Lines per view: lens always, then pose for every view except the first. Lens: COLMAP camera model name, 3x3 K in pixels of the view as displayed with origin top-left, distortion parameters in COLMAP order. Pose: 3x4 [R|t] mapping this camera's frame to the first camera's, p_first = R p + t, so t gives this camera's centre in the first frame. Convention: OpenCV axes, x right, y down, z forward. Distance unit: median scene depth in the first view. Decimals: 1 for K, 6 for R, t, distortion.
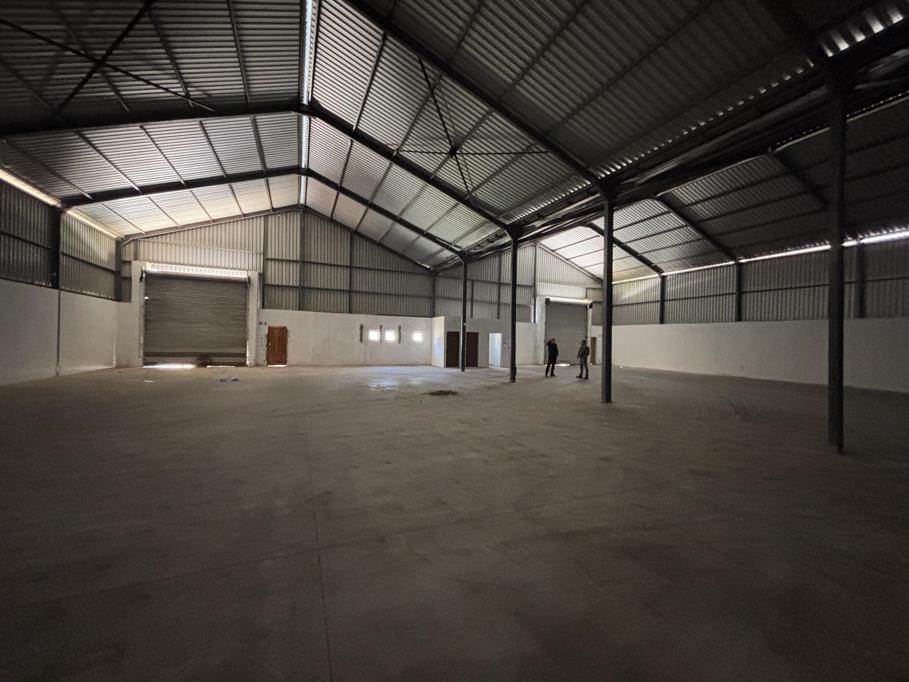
lens RADIAL K [[364.5, 0, 447.5], [0, 364.5, 340.0], [0, 0, 1]] dist [-0.001239, -0.000287]
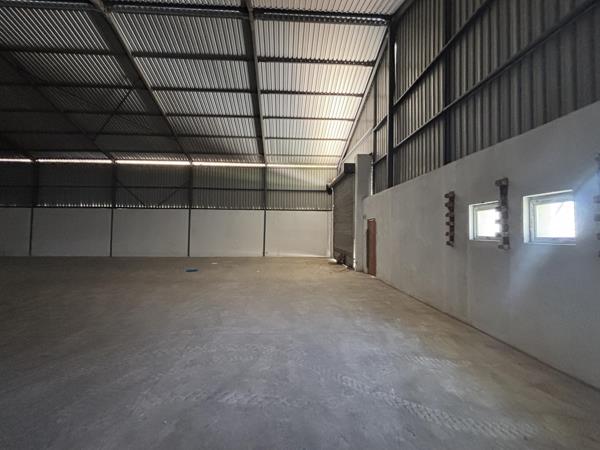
lens RADIAL K [[240.6, 0, 299.2], [0, 240.6, 227.3], [0, 0, 1]] dist [-0.001239, -0.000287]
pose [[-0.321605, -0.052616, -0.945411, 0.024832], [-0.021297, 0.998604, -0.048332, 0.004152], [0.946634, 0.004591, -0.322277, 1.075422]]
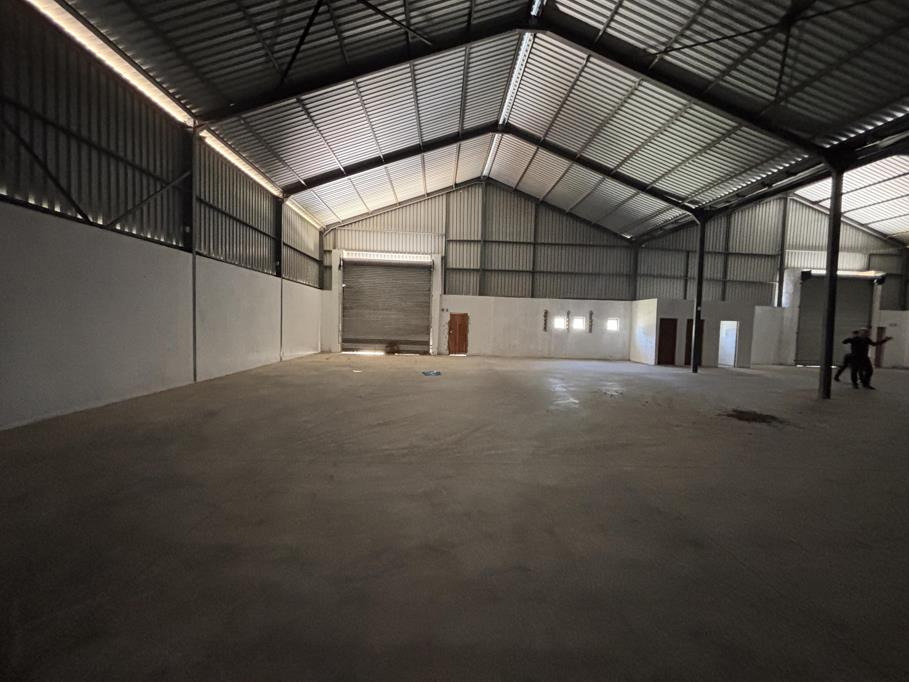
lens RADIAL K [[364.5, 0, 448.7], [0, 364.5, 341.0], [0, 0, 1]] dist [-0.001239, -0.000287]
pose [[0.934679, 0.020846, -0.354880, -0.164940], [-0.008253, 0.999283, 0.036962, -0.000302], [0.355396, -0.031619, 0.934181, 0.128044]]
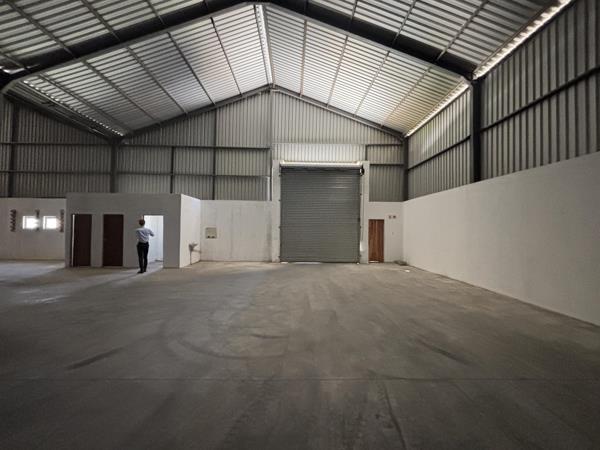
lens RADIAL K [[240.6, 0, 297.6], [0, 240.6, 225.2], [0, 0, 1]] dist [-0.001239, -0.000287]
pose [[0.926966, -0.022605, -0.374463, 0.650477], [0.013219, 0.999531, -0.027615, 0.018056], [0.374912, 0.020648, 0.926830, 0.843852]]
